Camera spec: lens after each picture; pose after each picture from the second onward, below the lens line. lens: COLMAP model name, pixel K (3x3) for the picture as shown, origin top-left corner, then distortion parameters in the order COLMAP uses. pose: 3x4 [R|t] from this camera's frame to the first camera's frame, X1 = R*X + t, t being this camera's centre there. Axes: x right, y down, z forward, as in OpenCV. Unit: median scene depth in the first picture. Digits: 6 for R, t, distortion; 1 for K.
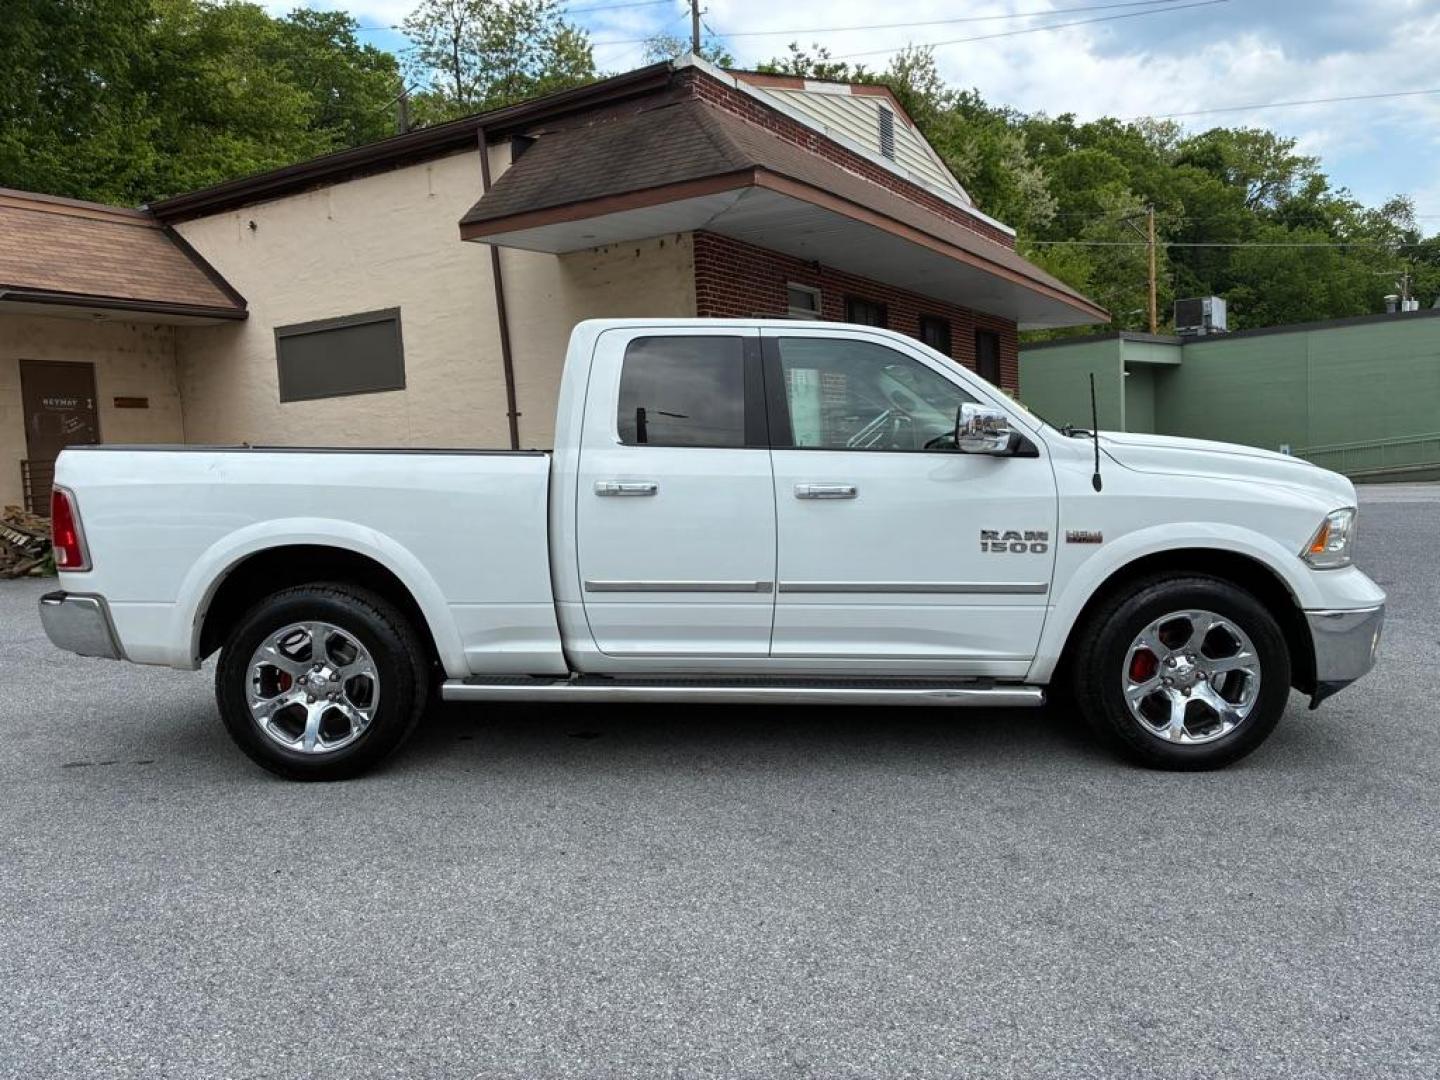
lens RADIAL K [[1120.4, 0, 727.4], [0, 1120.4, 533.0], [0, 0, 1]] dist [0.065790, -0.091632]
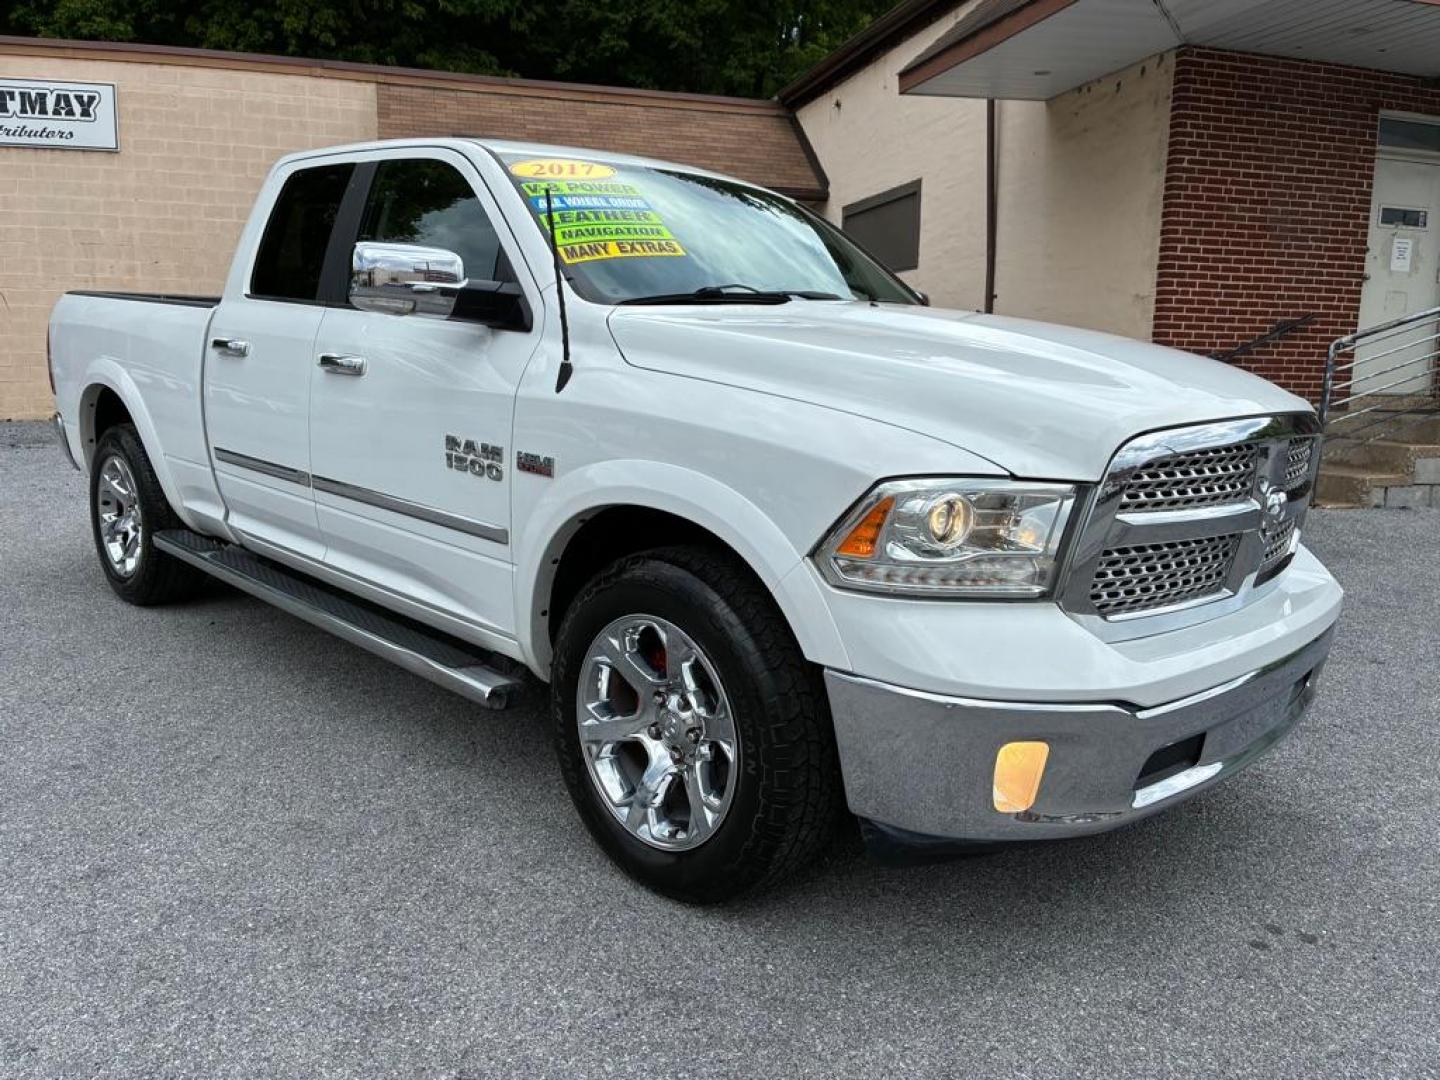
lens RADIAL K [[1120.4, 0, 727.4], [0, 1120.4, 533.0], [0, 0, 1]] dist [0.065790, -0.091632]
pose [[0.716417, 0.162464, -0.678492, 0.311439], [-0.100733, 0.986406, 0.129831, -0.018789], [0.690362, -0.024667, 0.723044, 0.238463]]
